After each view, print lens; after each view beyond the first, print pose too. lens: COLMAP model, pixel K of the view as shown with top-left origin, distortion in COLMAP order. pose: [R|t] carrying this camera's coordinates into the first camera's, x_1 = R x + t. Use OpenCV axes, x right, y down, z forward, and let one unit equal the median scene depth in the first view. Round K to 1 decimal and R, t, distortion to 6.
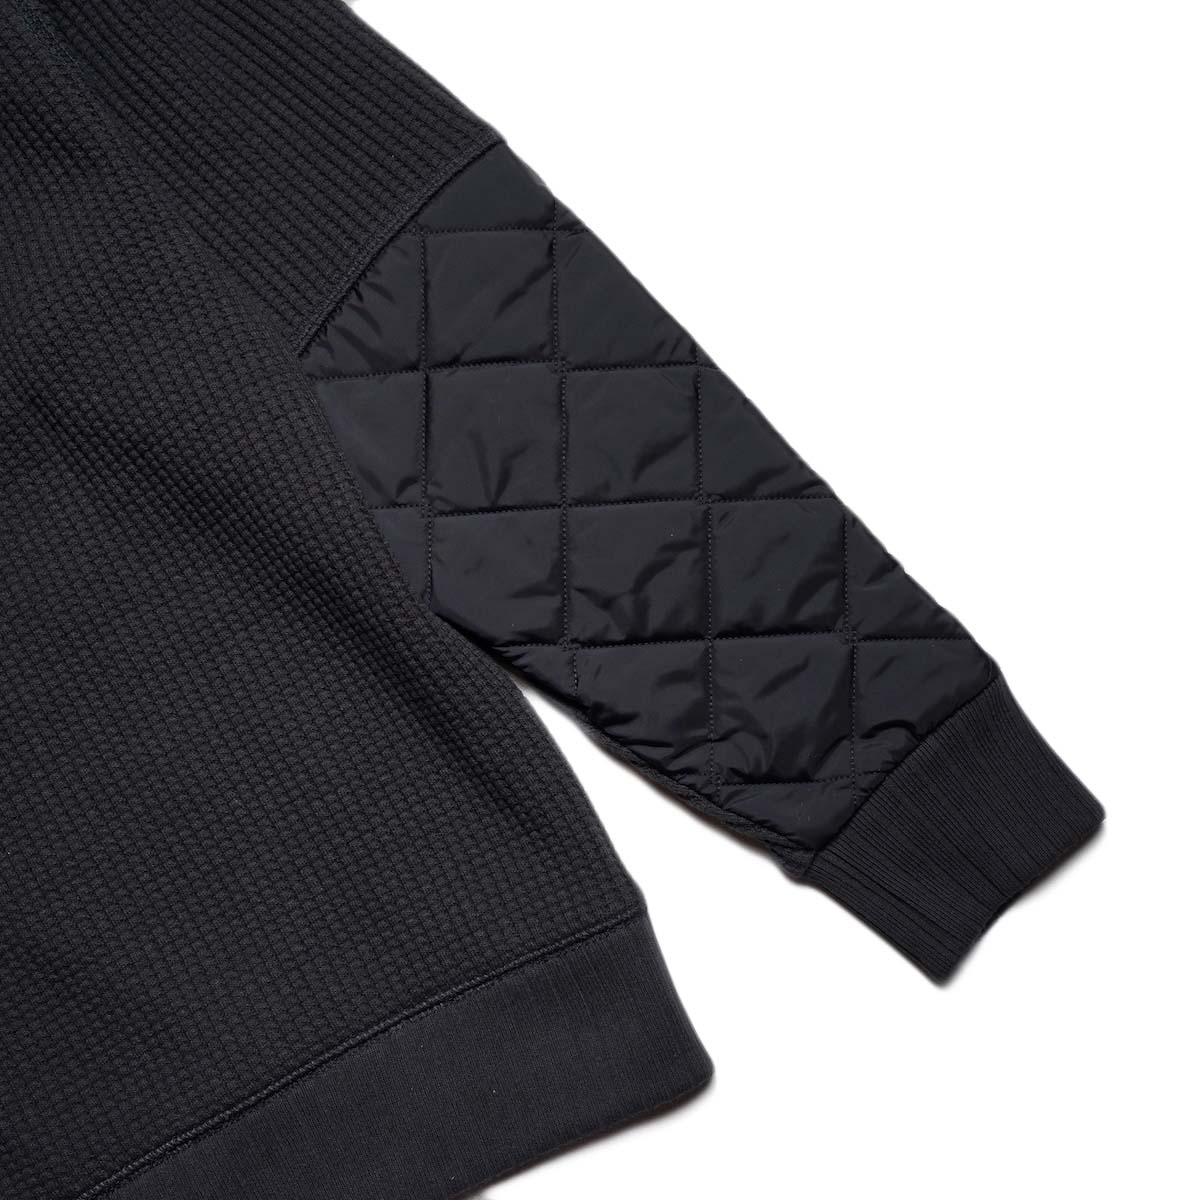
lens RADIAL K [[1398.2, 0, 600.0], [0, 1398.2, 600.0], [0, 0, 1]] dist [-0.020381, 0.037756]
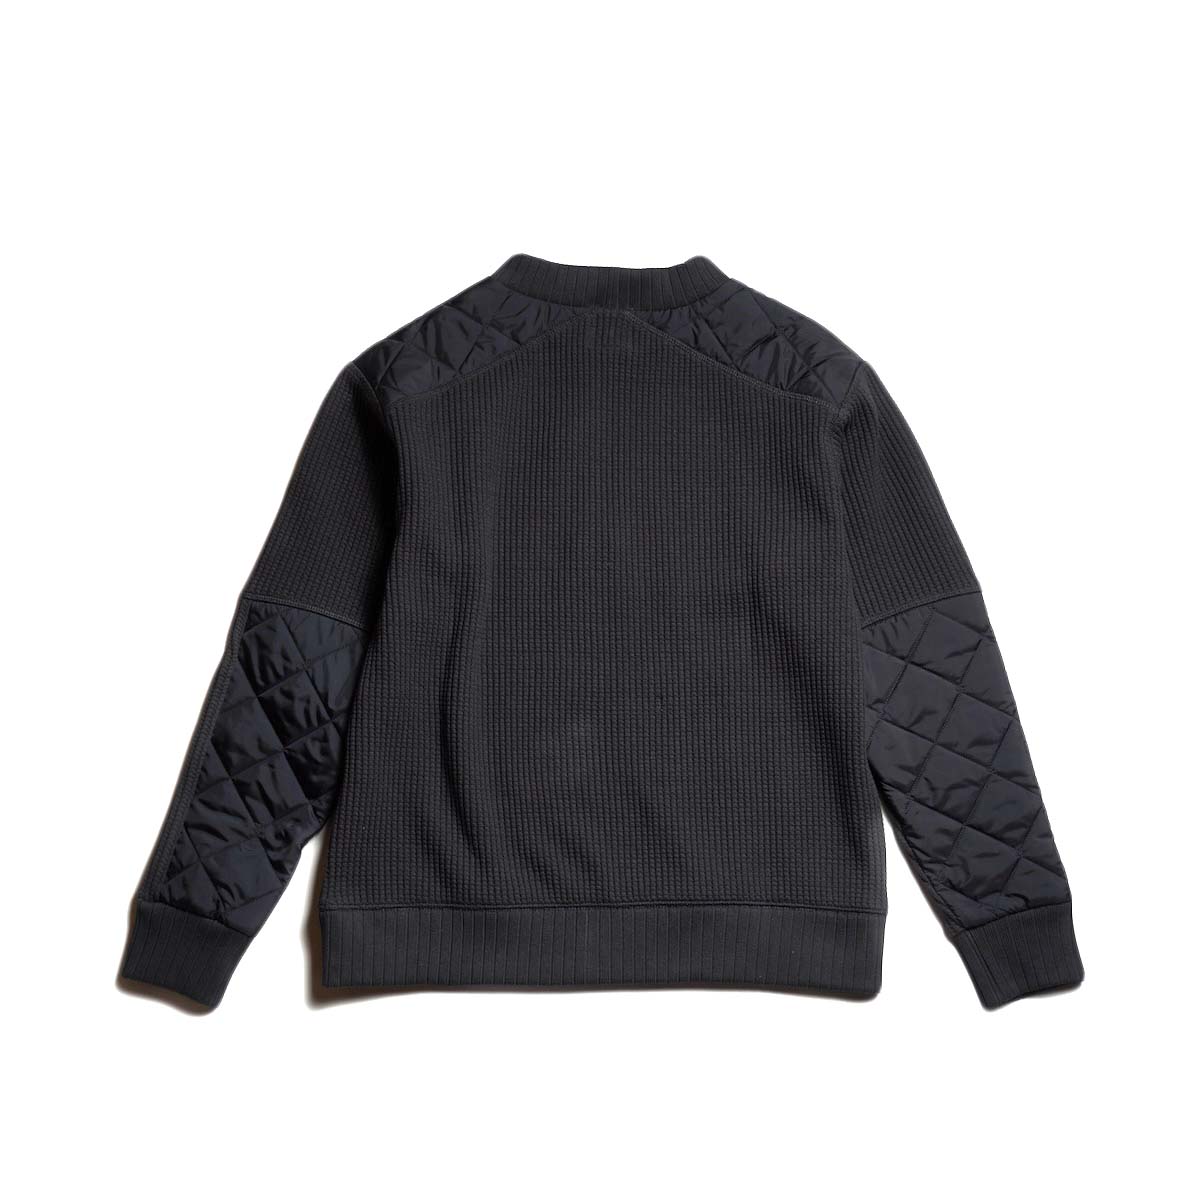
lens RADIAL K [[1398.2, 0, 600.0], [0, 1398.2, 600.0], [0, 0, 1]] dist [-0.020381, 0.037756]
pose [[0.873233, 0.480906, -0.078698, -0.445247], [-0.487050, 0.866522, -0.109188, 0.252078], [0.015684, 0.133676, 0.990901, -1.343218]]
